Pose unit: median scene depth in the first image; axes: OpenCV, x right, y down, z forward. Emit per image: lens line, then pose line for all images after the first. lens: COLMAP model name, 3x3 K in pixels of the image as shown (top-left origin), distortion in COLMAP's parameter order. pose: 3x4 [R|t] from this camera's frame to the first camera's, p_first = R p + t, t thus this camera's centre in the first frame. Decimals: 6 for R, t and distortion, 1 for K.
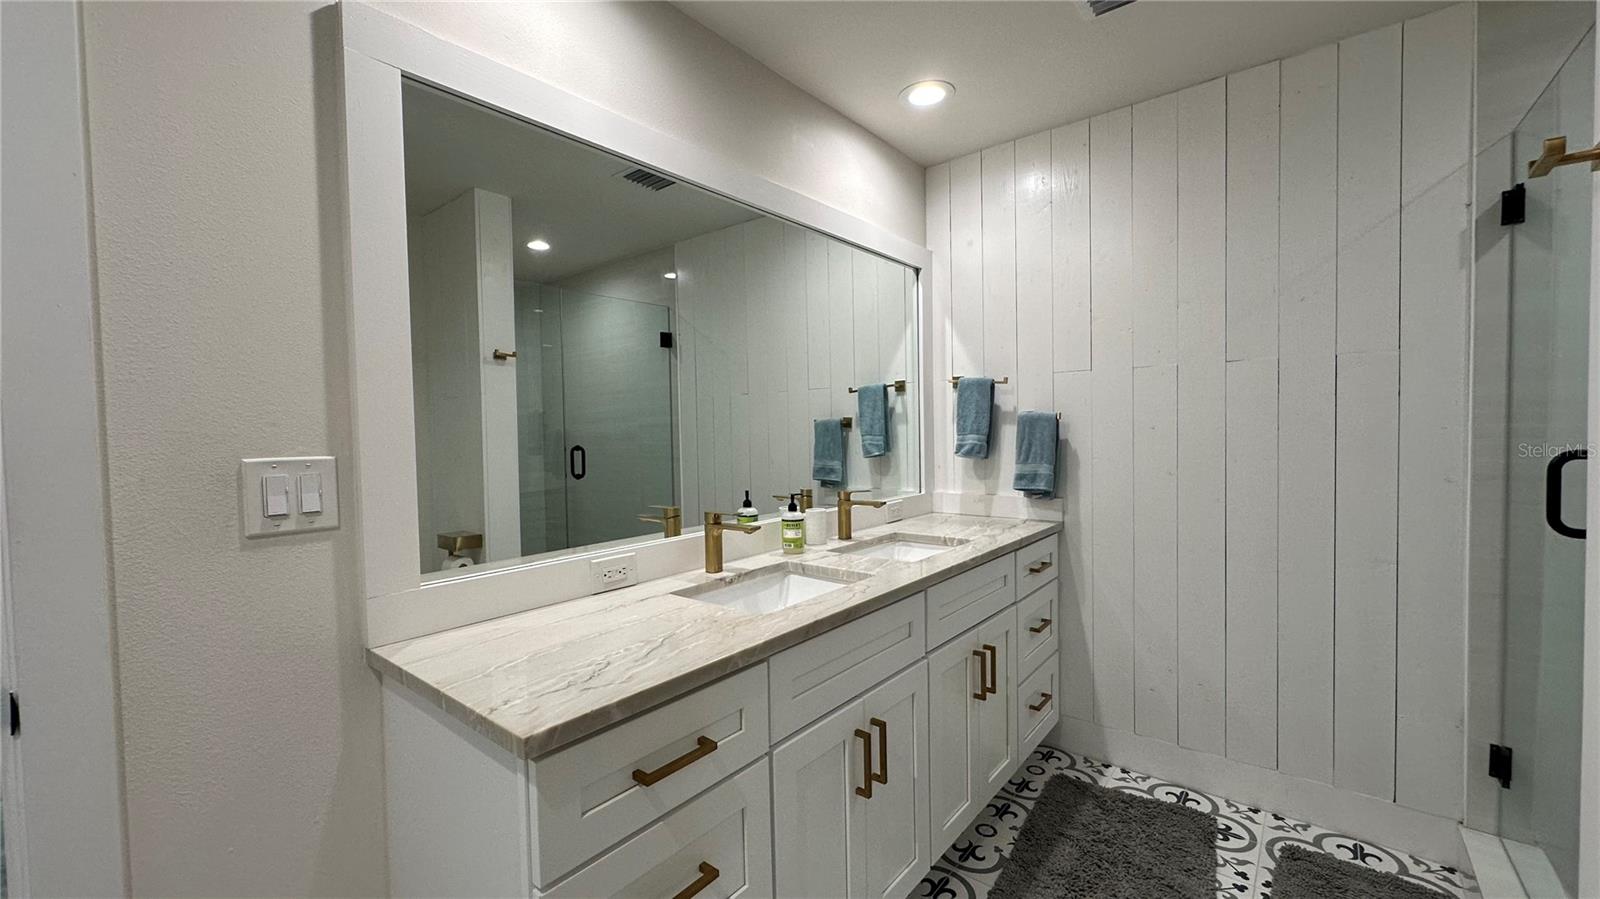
lens RADIAL K [[632.7, 0, 801.5], [0, 632.7, 454.2], [0, 0, 1]] dist [-0.001062, 0.000044]
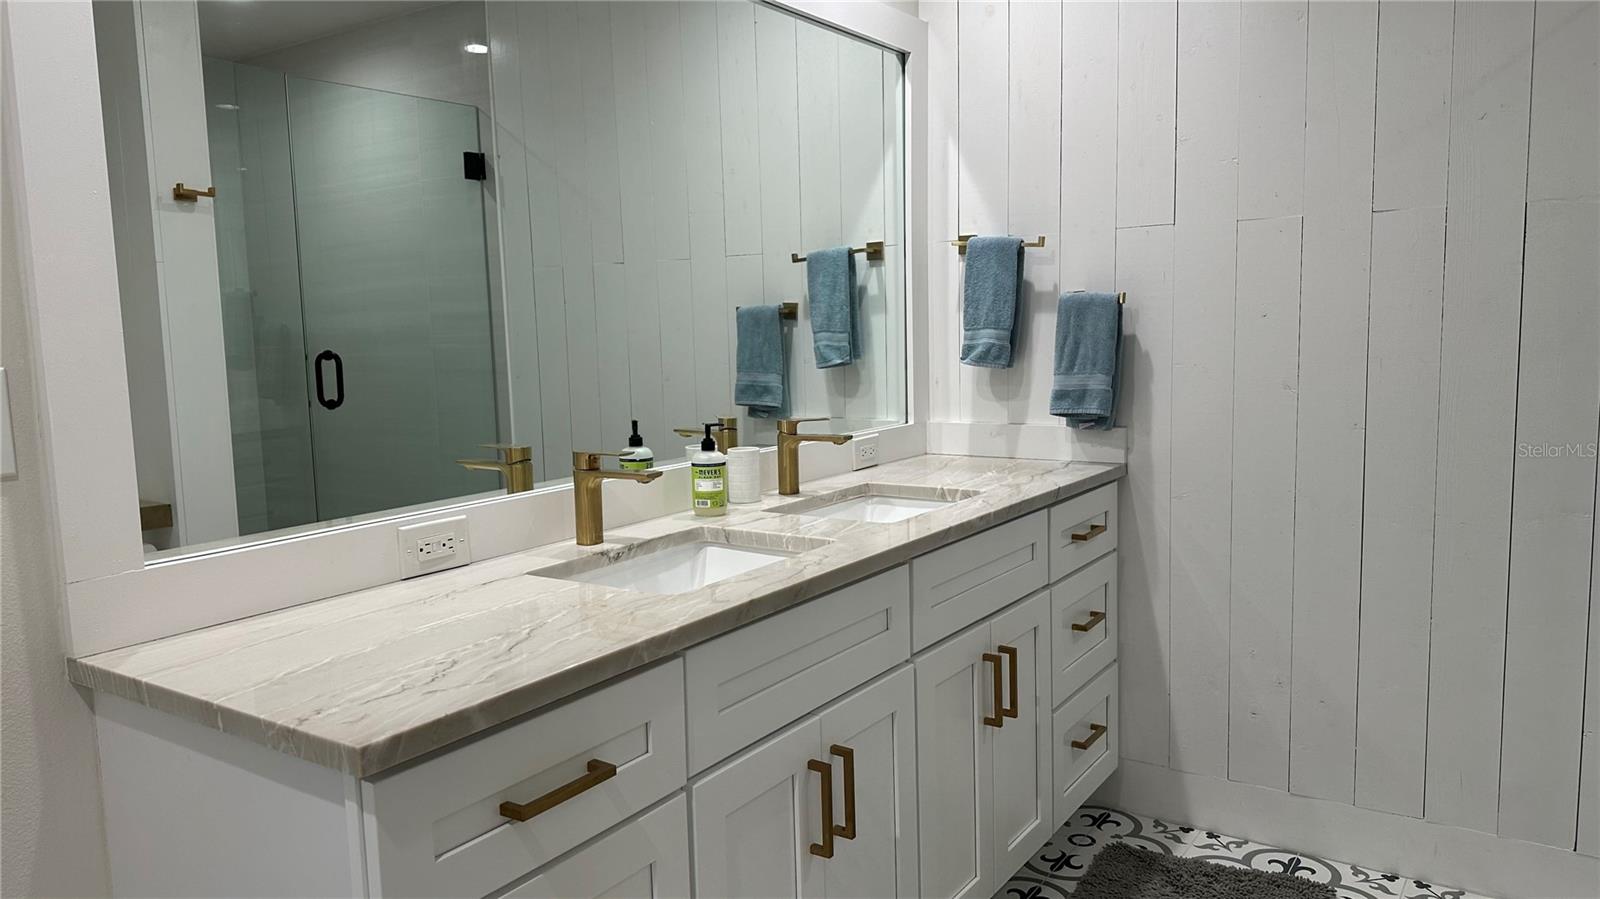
lens RADIAL K [[1106.3, 0, 803.2], [0, 1106.3, 450.7], [0, 0, 1]] dist [0.109758, -0.152735]
pose [[0.996270, -0.015370, 0.084905, -0.011706], [0.008858, 0.997026, 0.076549, 0.004023], [-0.085830, -0.075511, 0.993444, -0.112197]]
